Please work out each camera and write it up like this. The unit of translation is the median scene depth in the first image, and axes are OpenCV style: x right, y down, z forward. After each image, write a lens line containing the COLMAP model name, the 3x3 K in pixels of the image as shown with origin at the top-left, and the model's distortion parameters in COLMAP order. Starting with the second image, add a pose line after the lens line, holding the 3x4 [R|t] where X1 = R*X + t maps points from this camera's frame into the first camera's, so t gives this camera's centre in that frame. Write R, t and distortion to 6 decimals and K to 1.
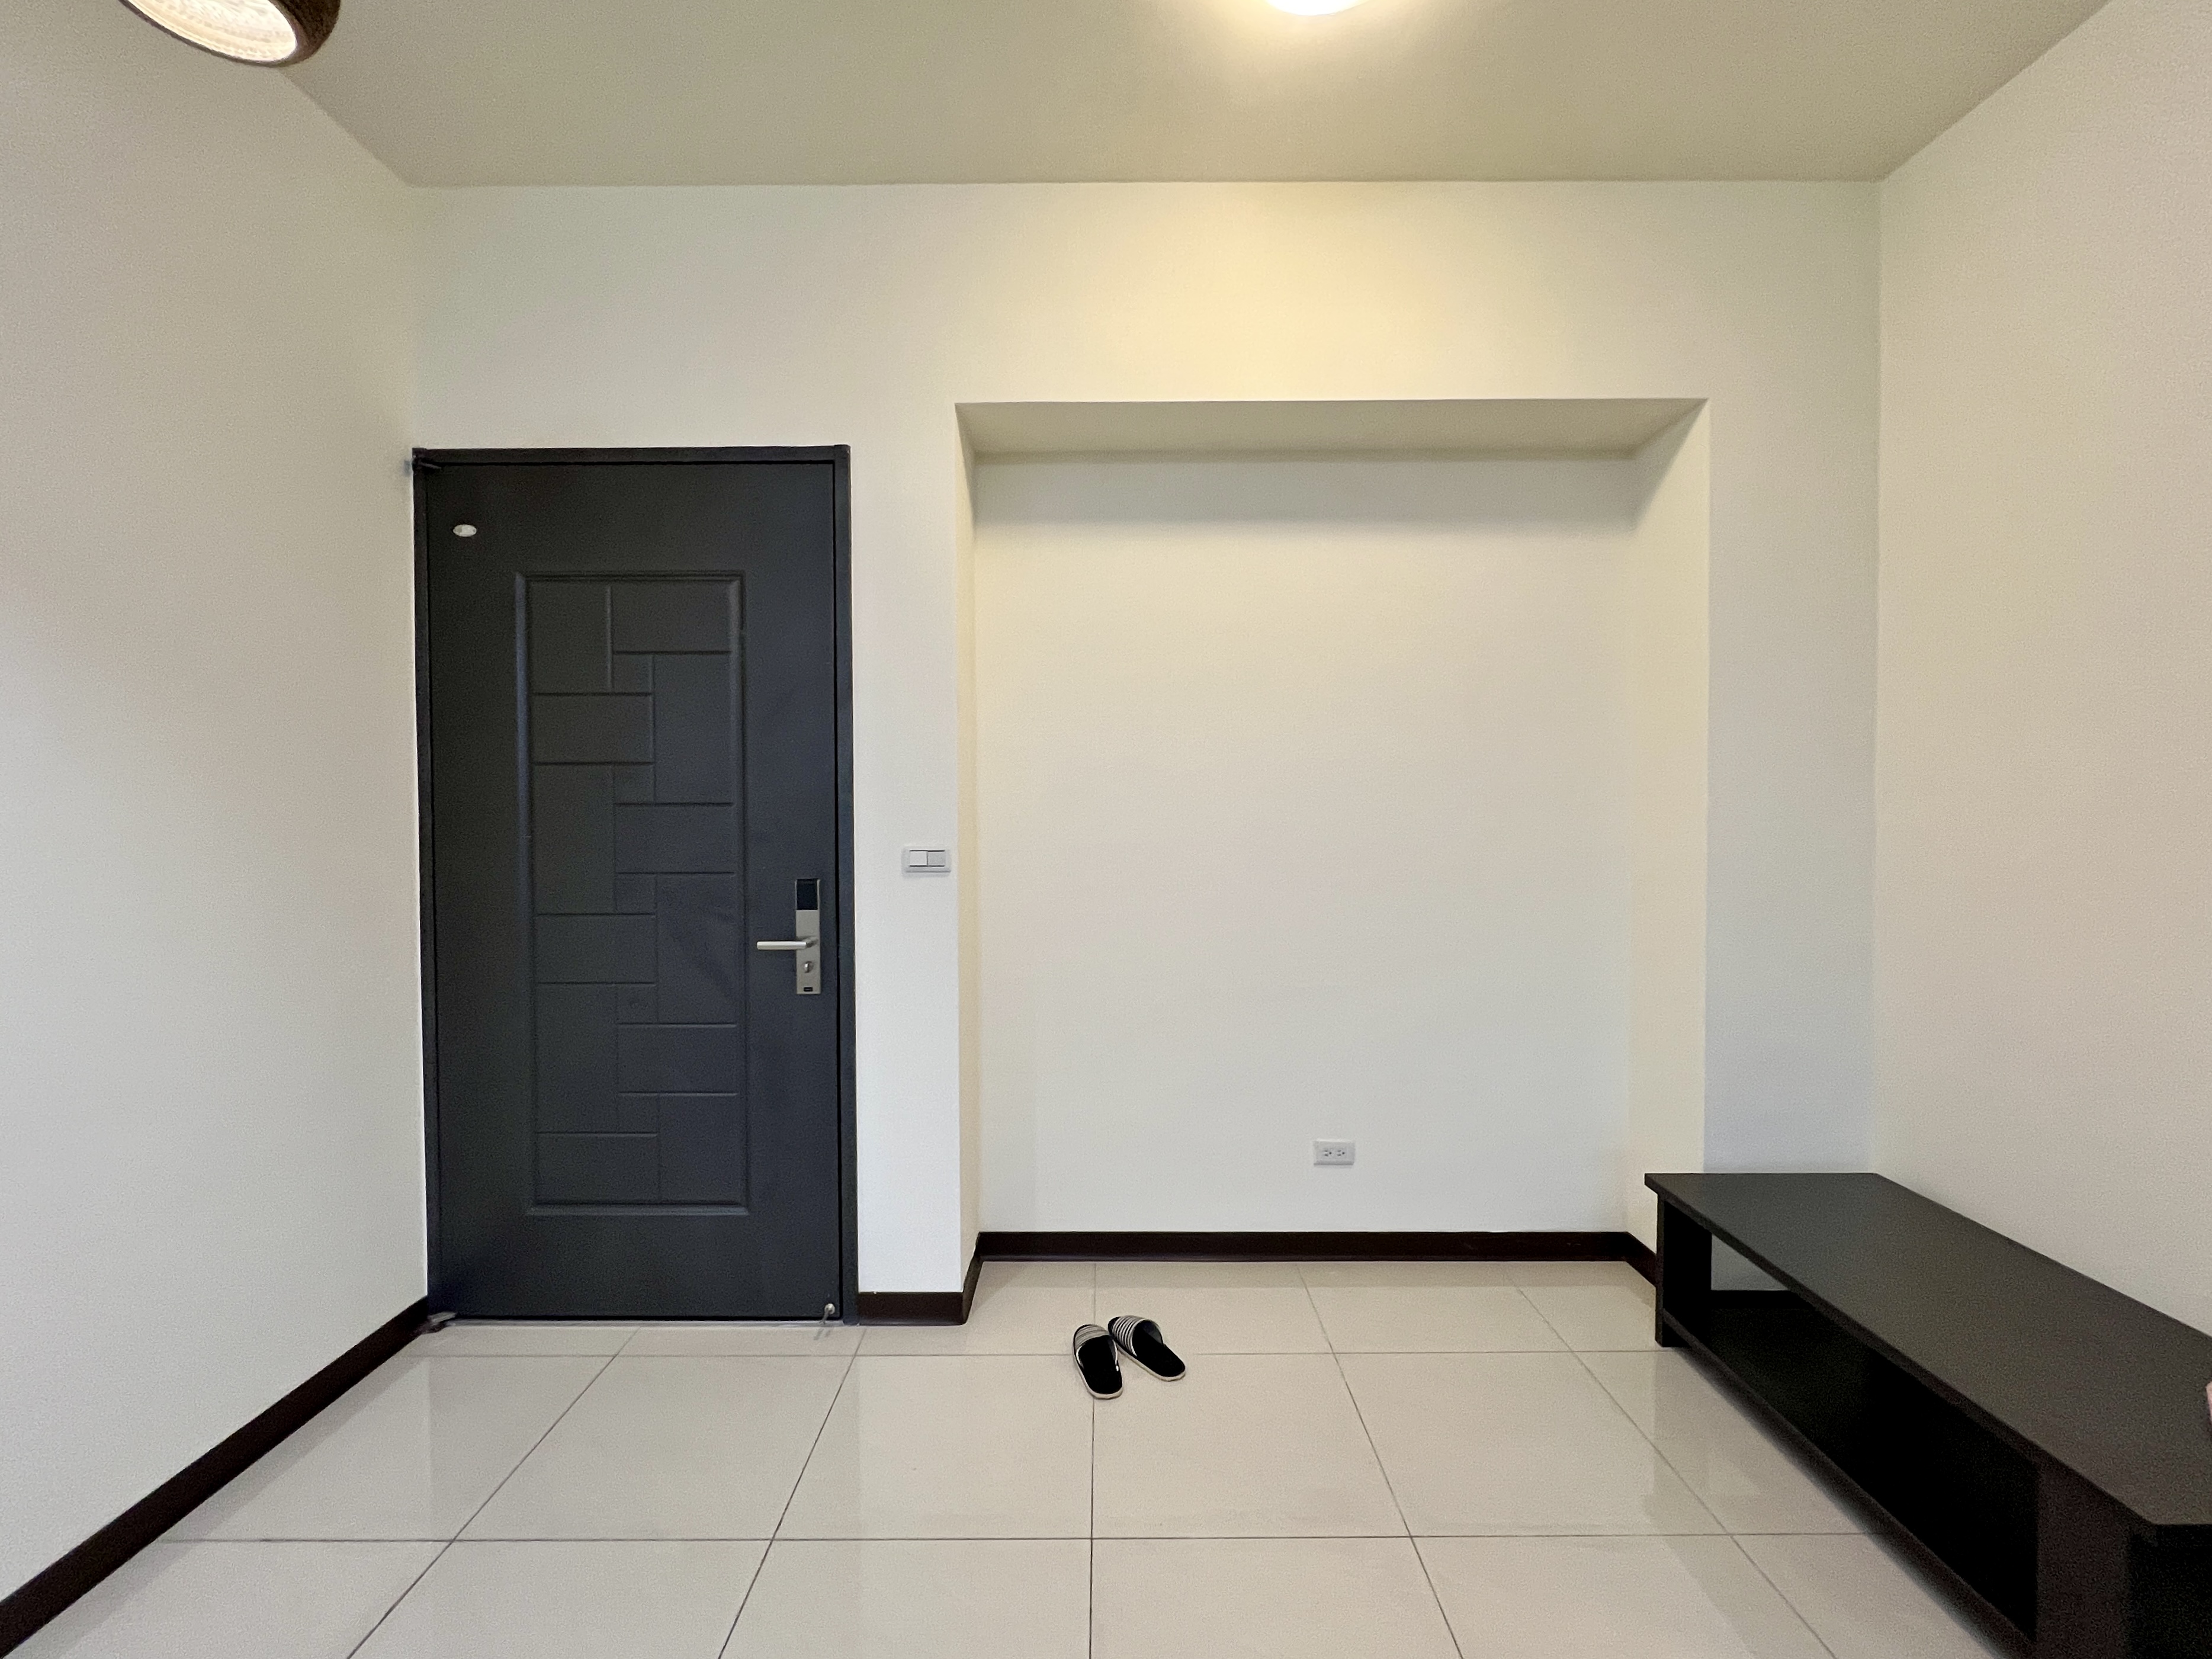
lens RADIAL K [[885.4, 0, 1103.8], [0, 885.4, 825.3], [0, 0, 1]] dist [-0.001761, 0.001293]
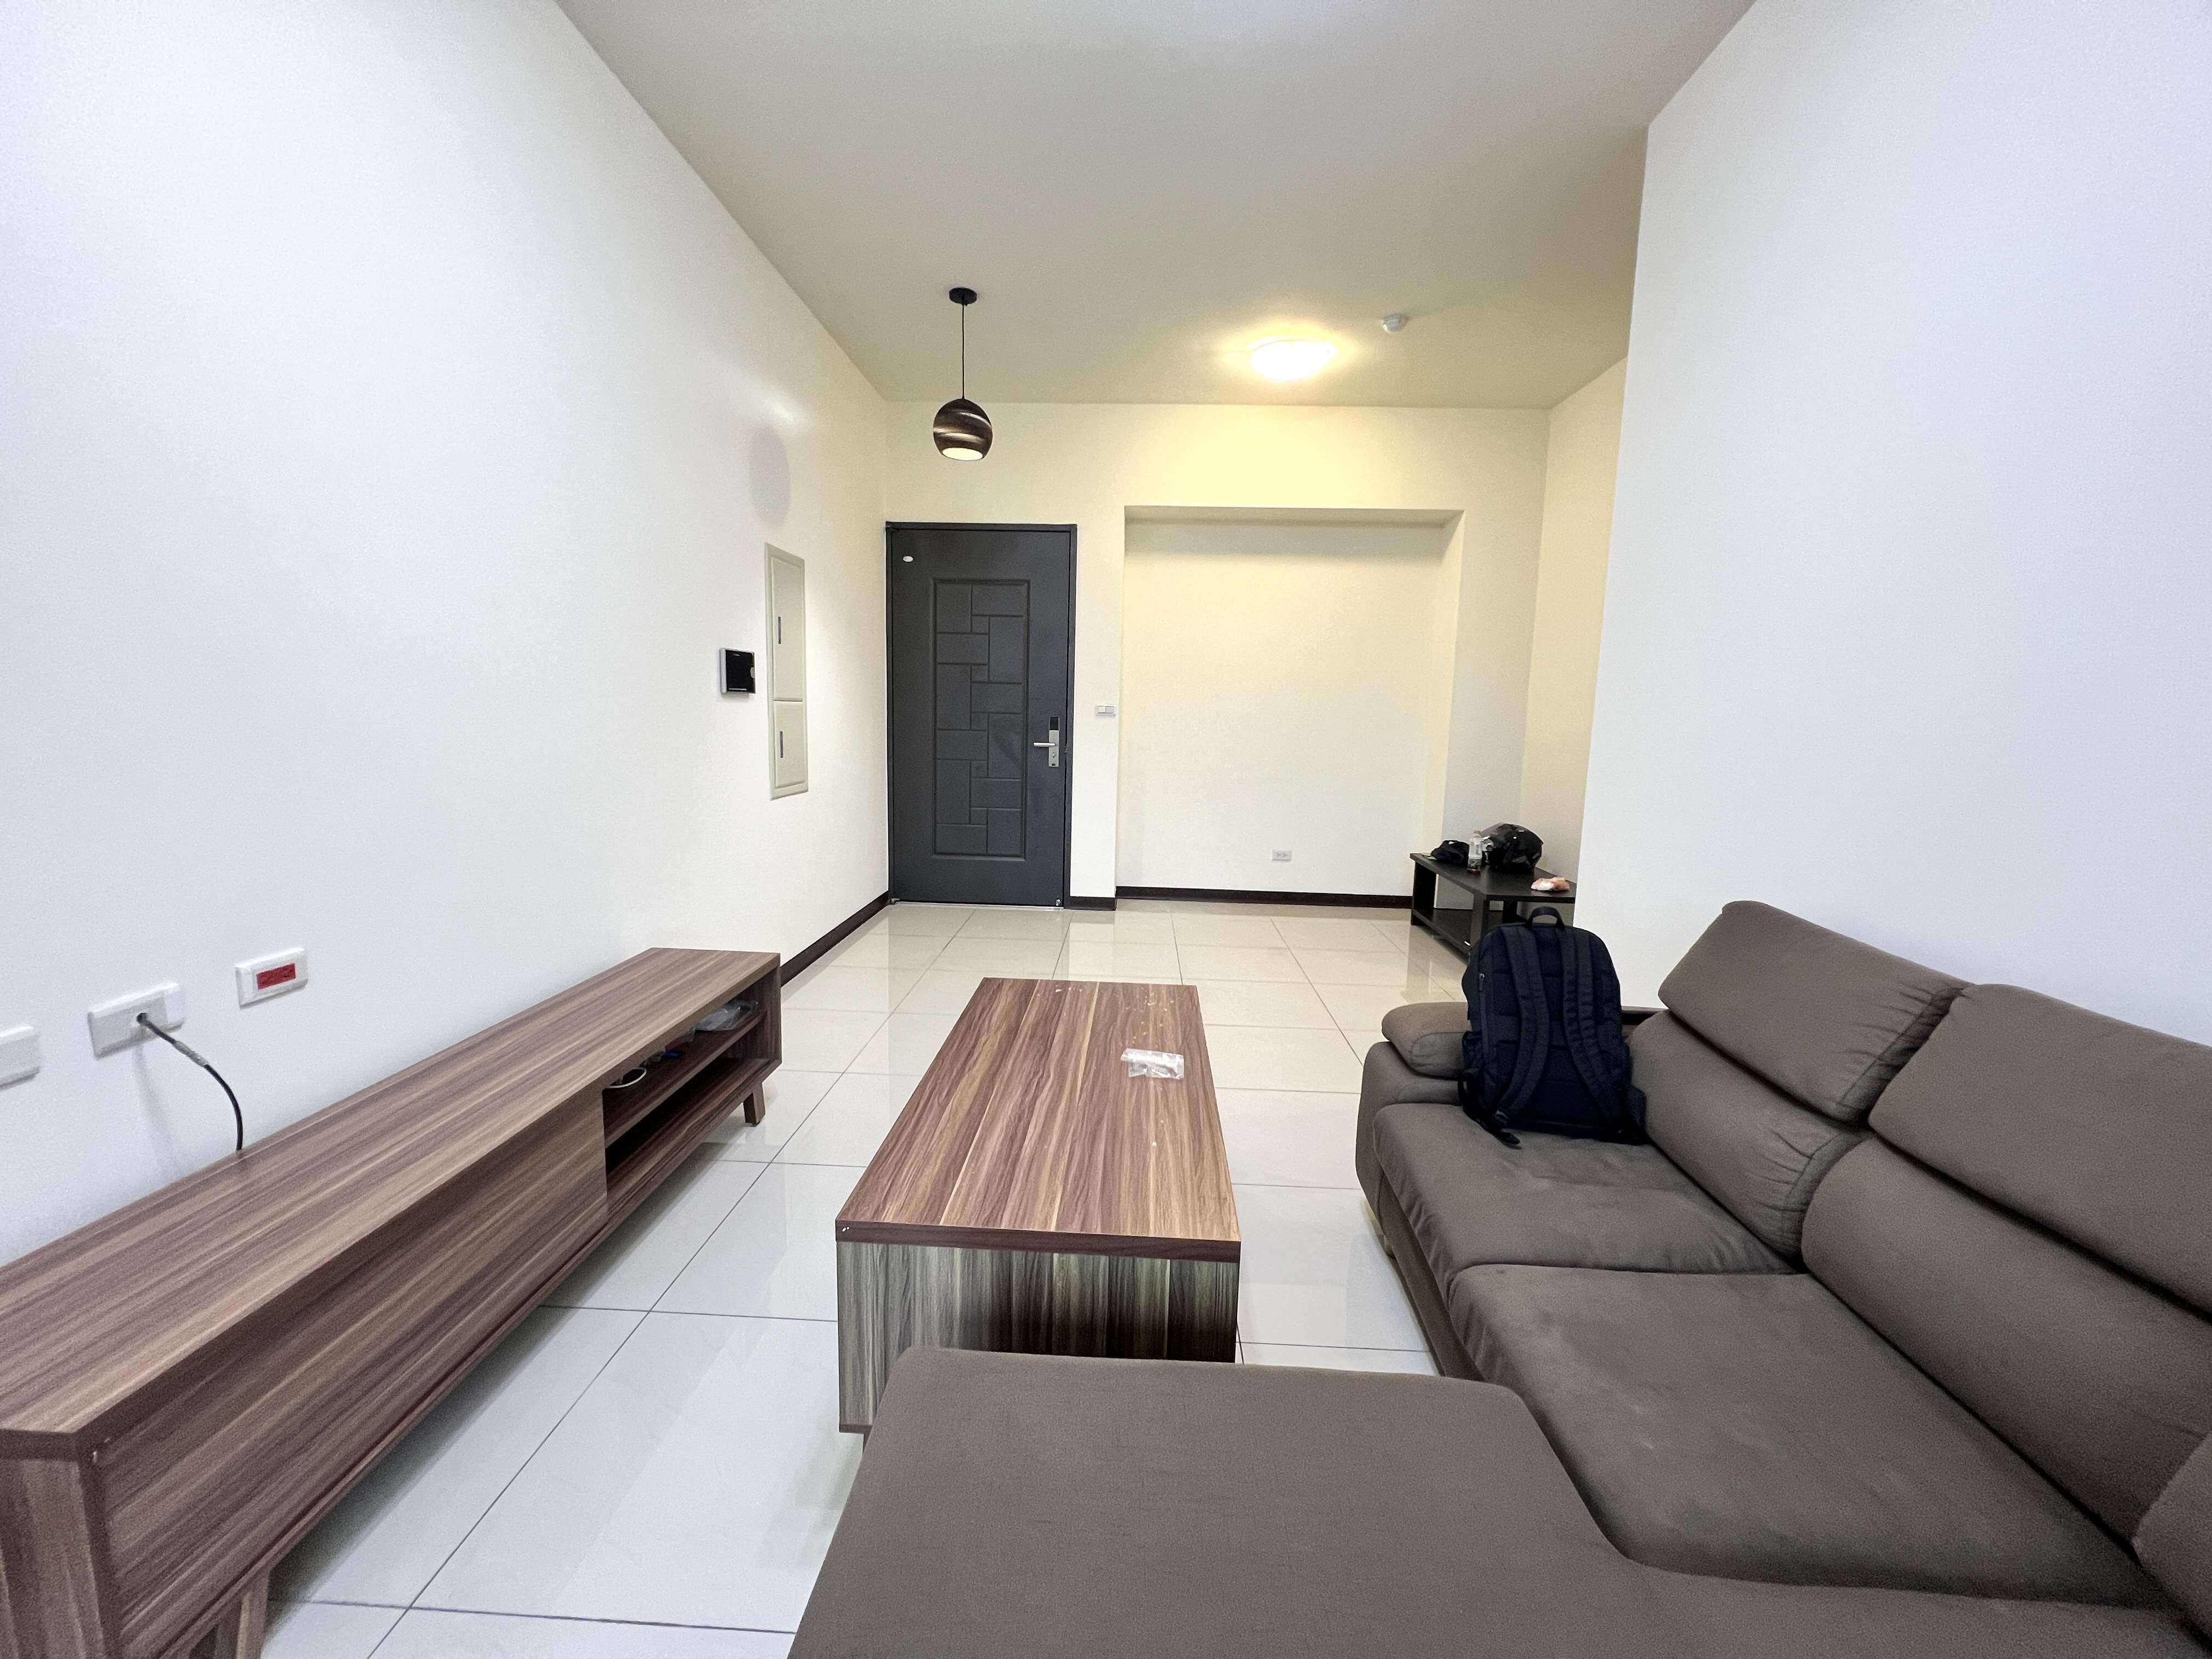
lens RADIAL K [[885.4, 0, 1108.2], [0, 885.4, 833.5], [0, 0, 1]] dist [-0.001761, 0.001293]
pose [[0.998514, 0.034651, -0.042066, -0.084785], [-0.029977, 0.993799, 0.107078, 0.110329], [0.045515, -0.105658, 0.993360, -1.307549]]
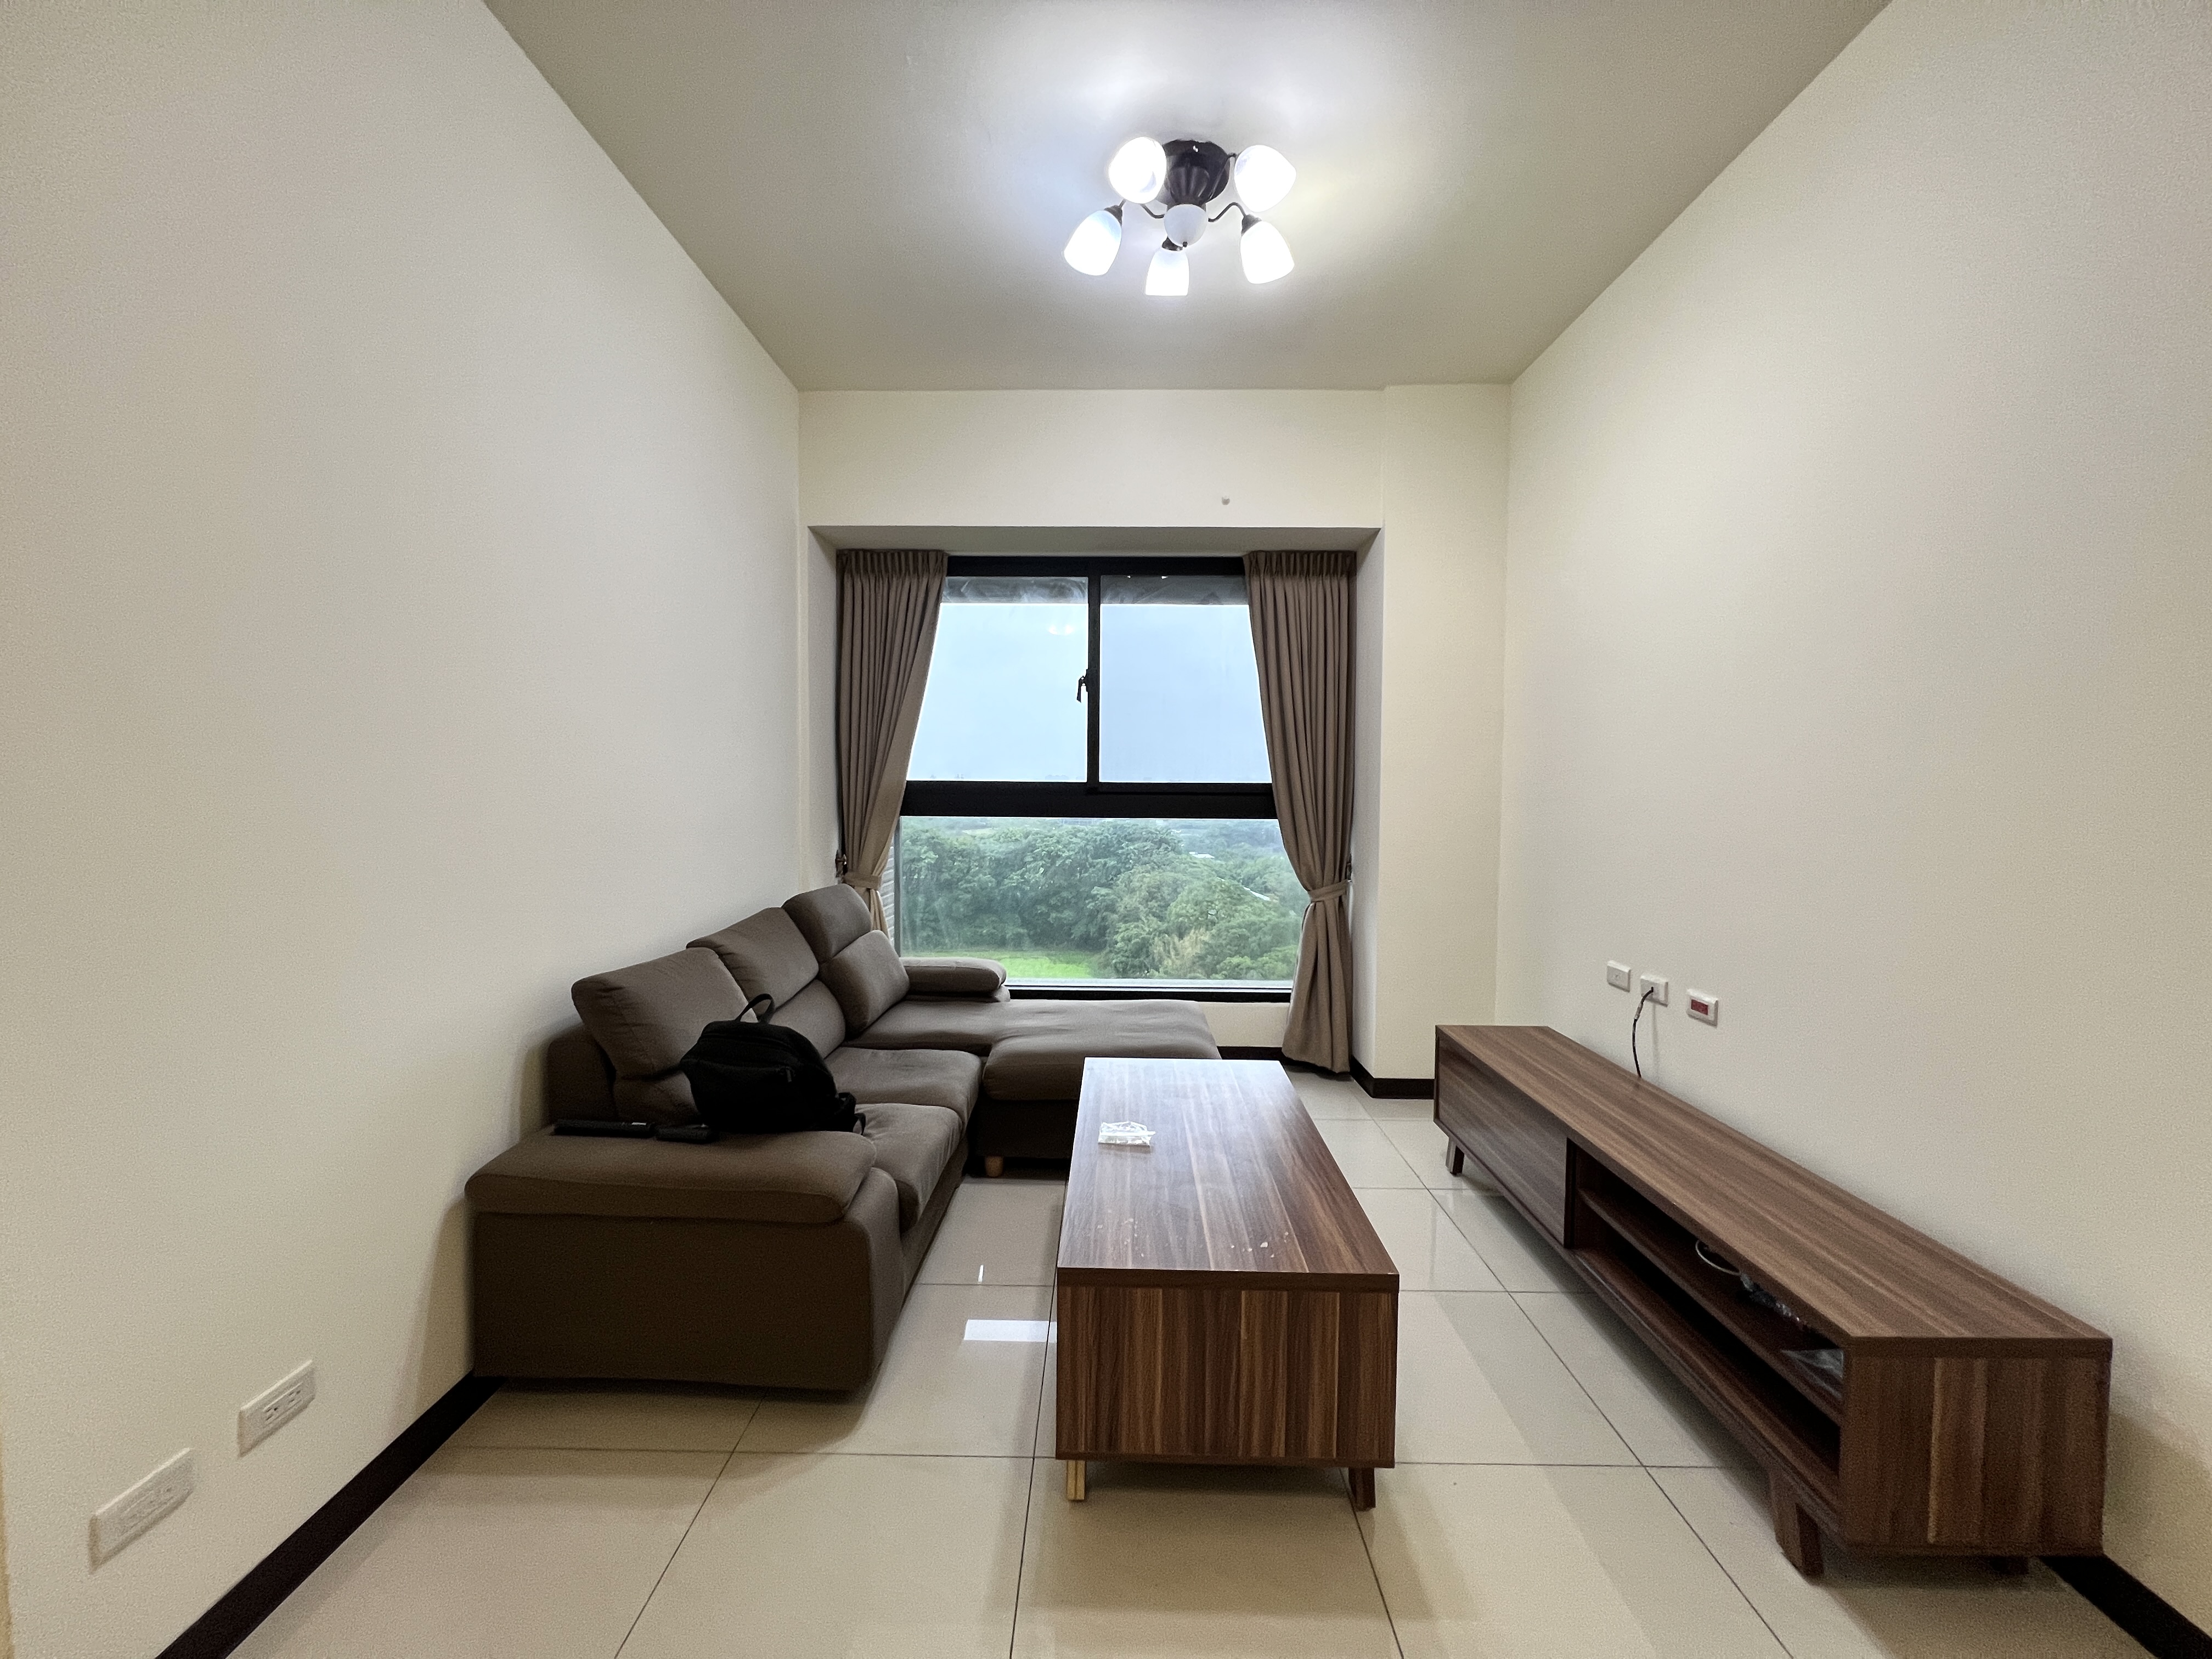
lens RADIAL K [[885.4, 0, 1111.2], [0, 885.4, 829.9], [0, 0, 1]] dist [-0.001761, 0.001293]
pose [[-0.999862, -0.013780, 0.009227, -0.034035], [-0.012957, 0.996380, 0.084017, -0.081454], [-0.010351, 0.083886, -0.996422, 2.414764]]
